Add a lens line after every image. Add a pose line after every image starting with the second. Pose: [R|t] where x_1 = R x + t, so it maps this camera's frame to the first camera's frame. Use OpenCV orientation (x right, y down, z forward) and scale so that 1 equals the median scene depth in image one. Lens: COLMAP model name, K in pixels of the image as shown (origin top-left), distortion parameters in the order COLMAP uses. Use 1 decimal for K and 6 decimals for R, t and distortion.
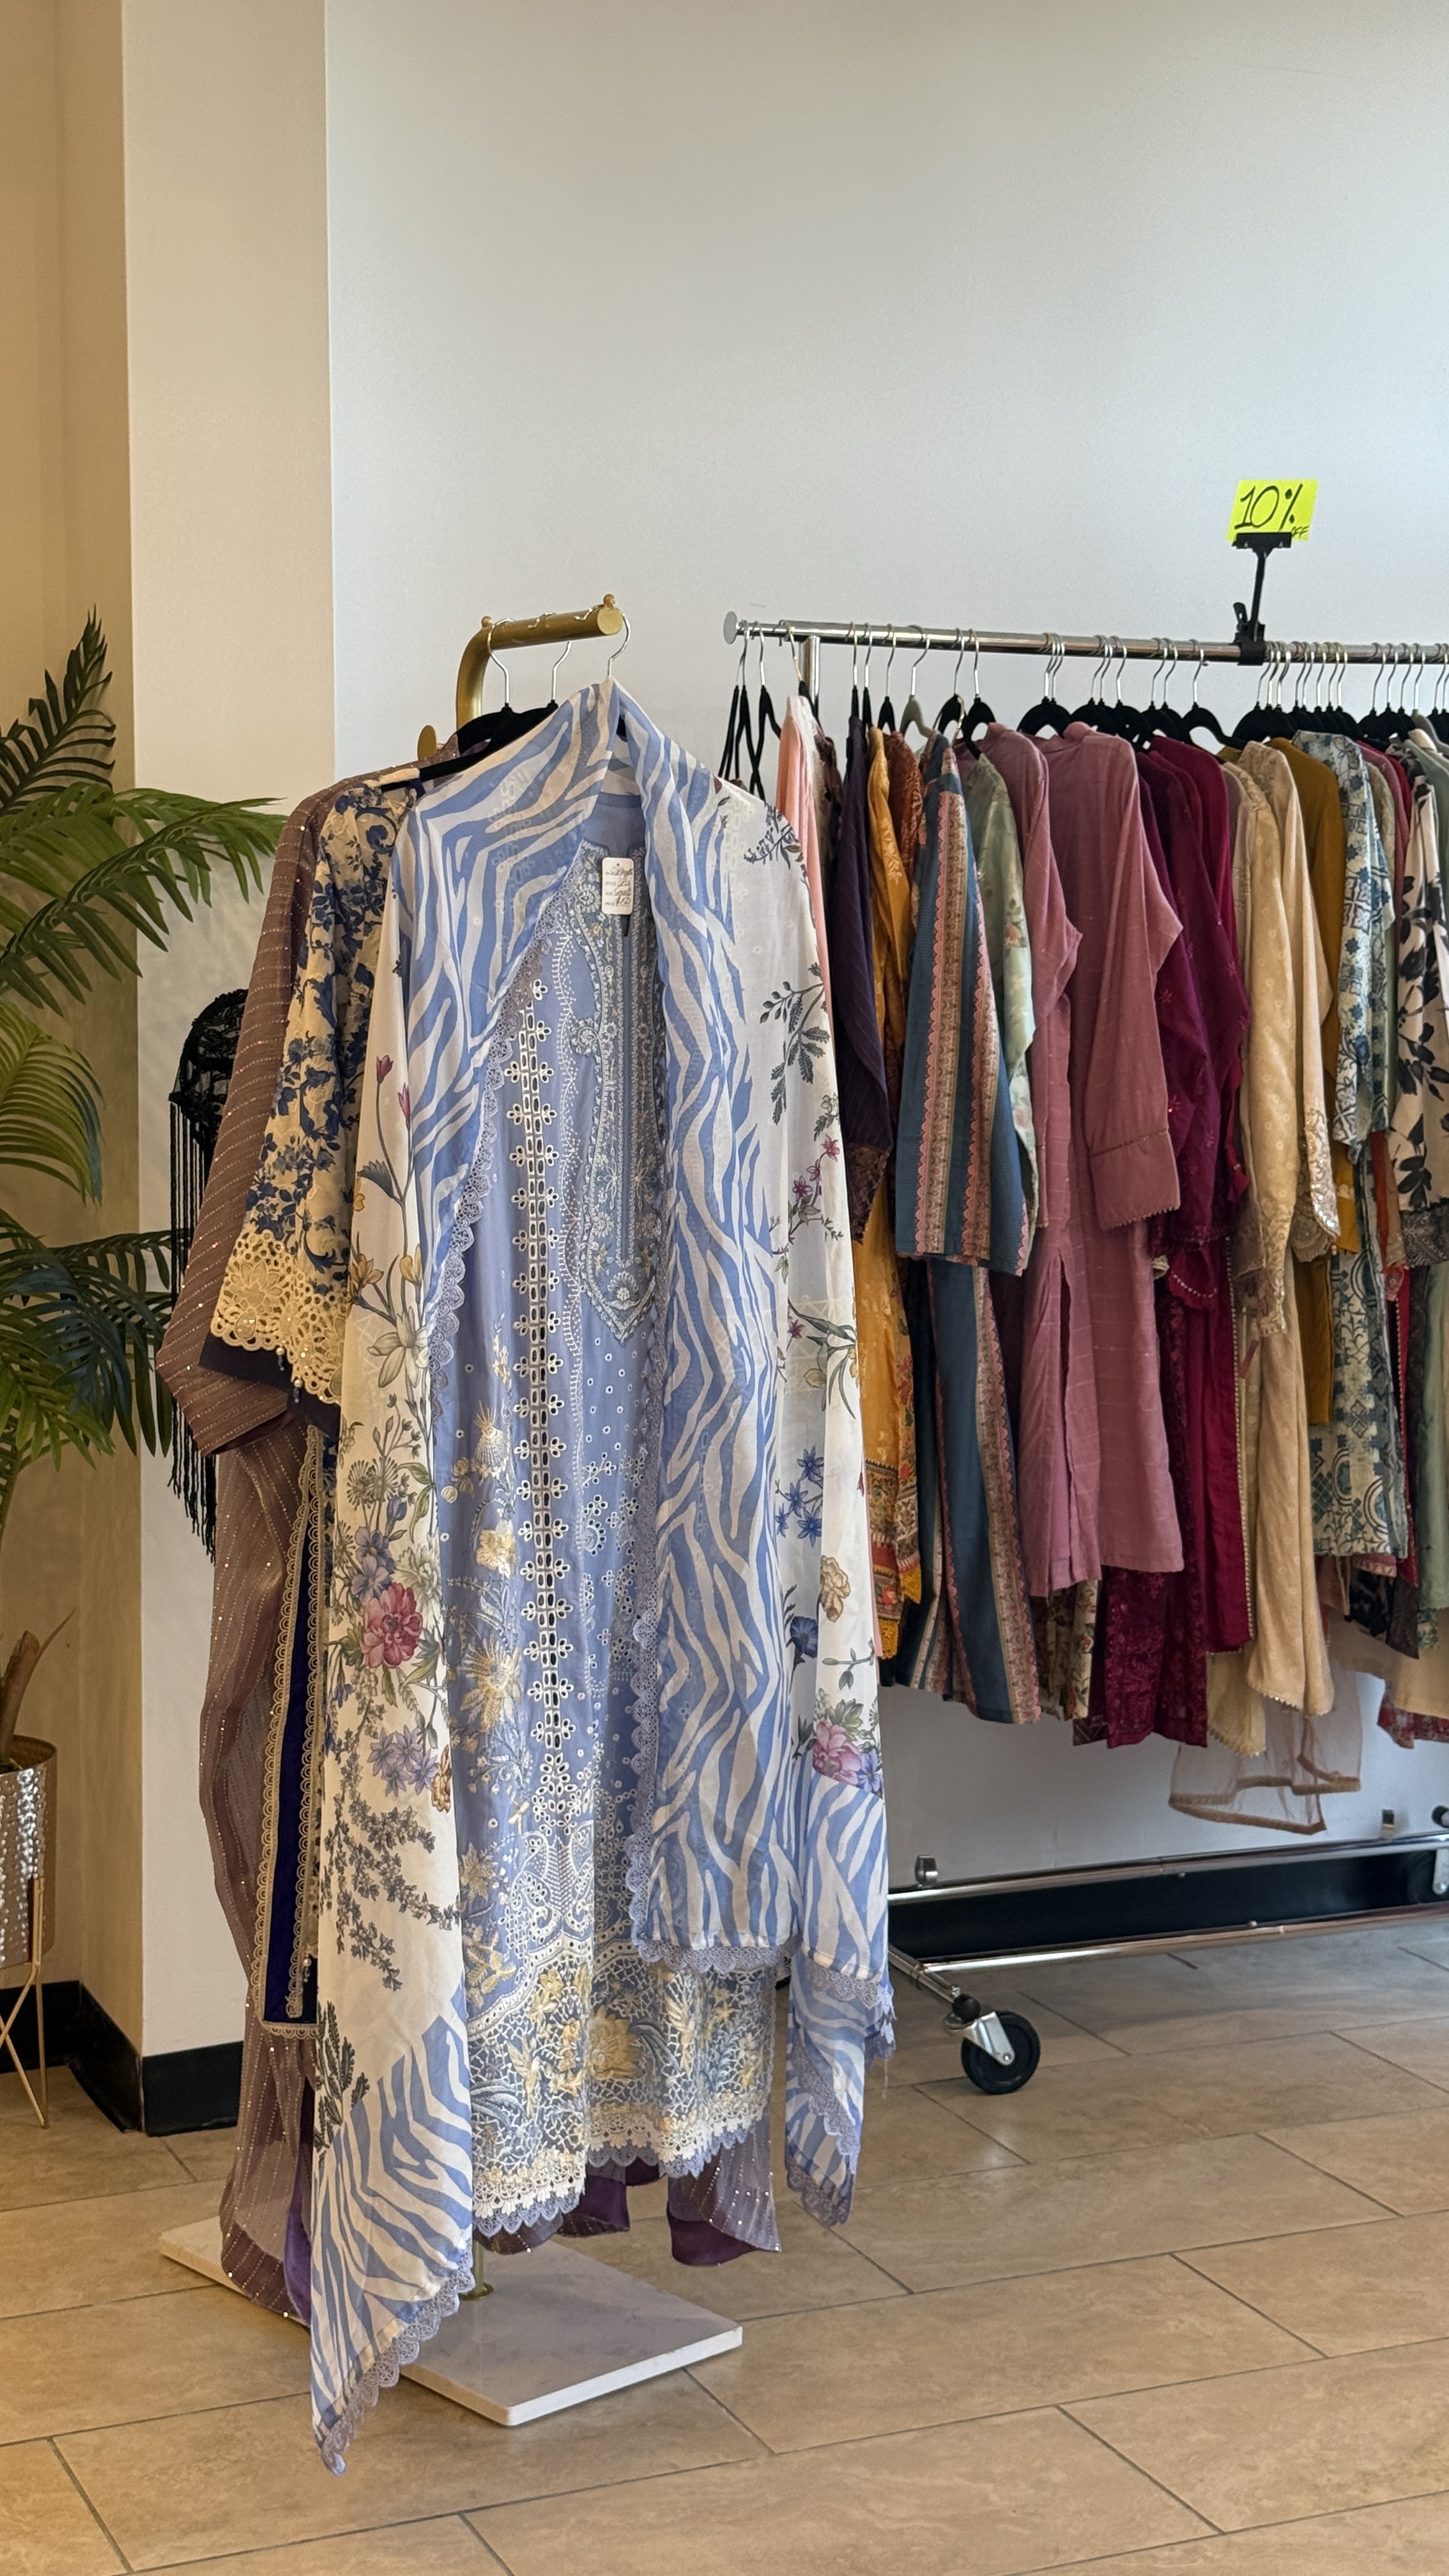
lens RADIAL K [[3598.1, 0, 724.5], [0, 3598.1, 1288.0], [0, 0, 1]] dist [0.190096, -0.296176]
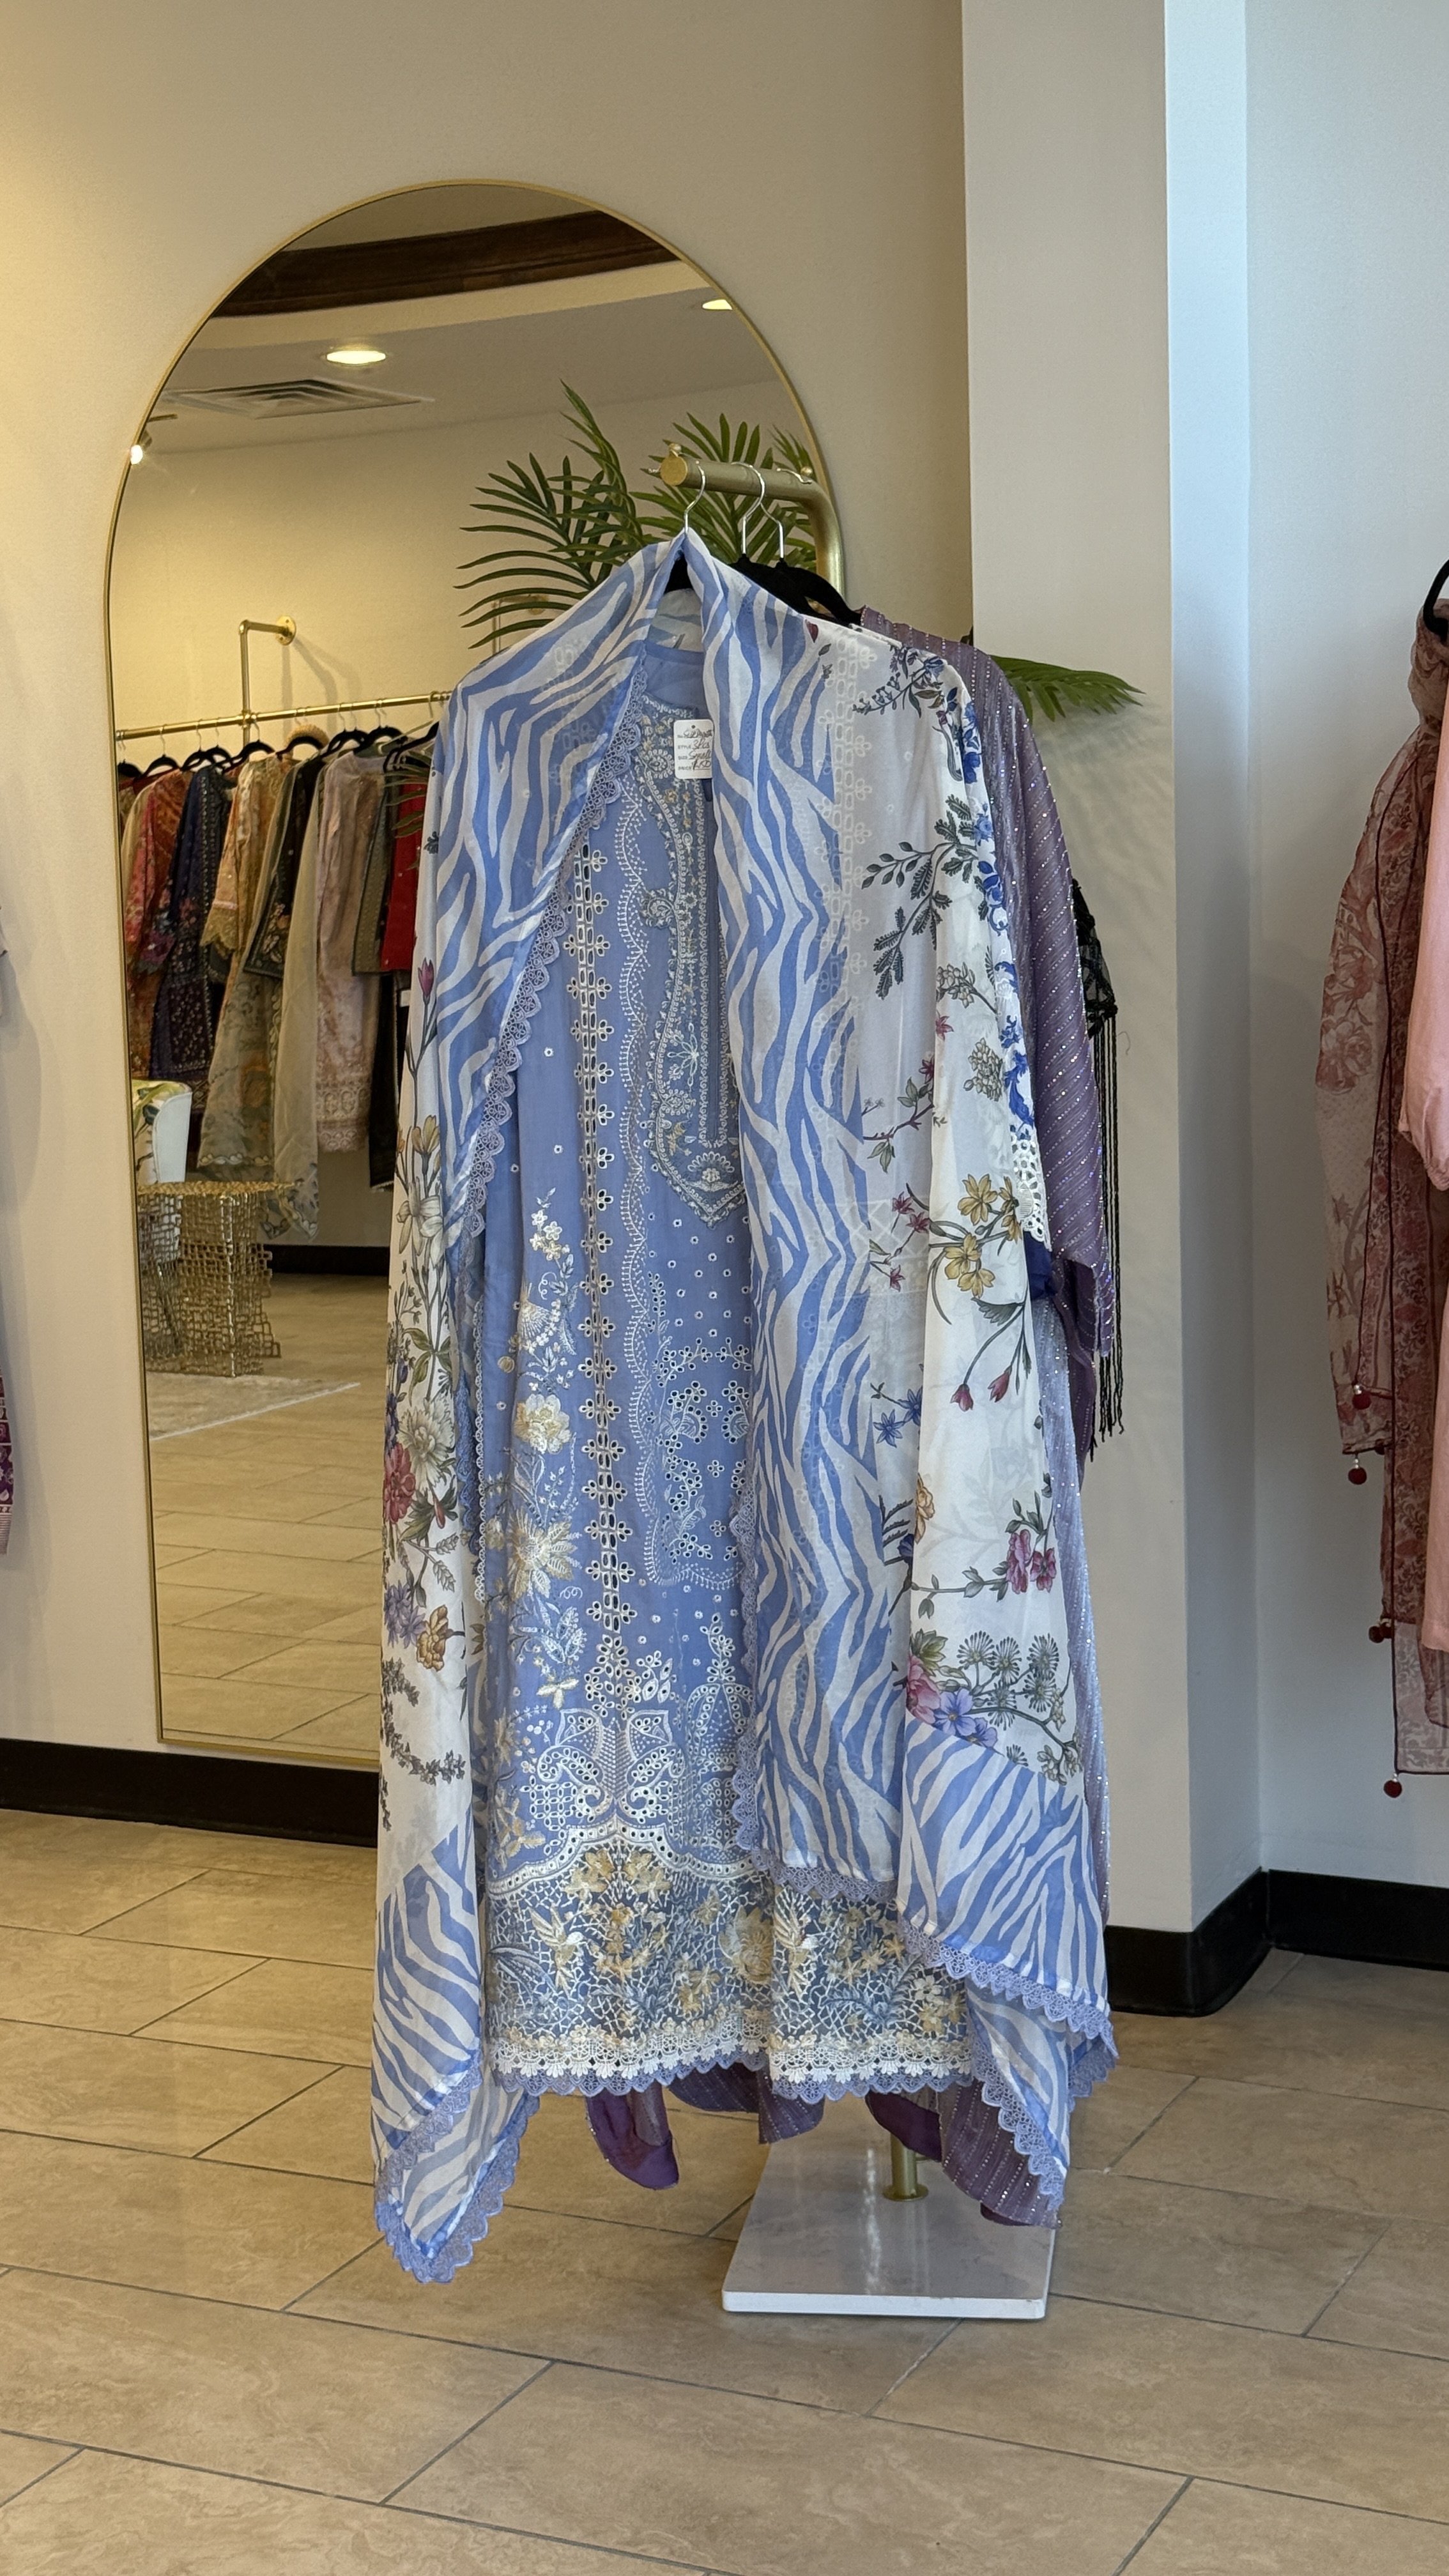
lens RADIAL K [[3598.1, 0, 724.5], [0, 3598.1, 1288.0], [0, 0, 1]] dist [0.190096, -0.296176]
pose [[0.642252, 0.066328, -0.763619, 0.720659], [-0.034554, 0.997741, 0.057602, -0.024181], [0.765715, -0.010609, 0.643093, 0.388475]]
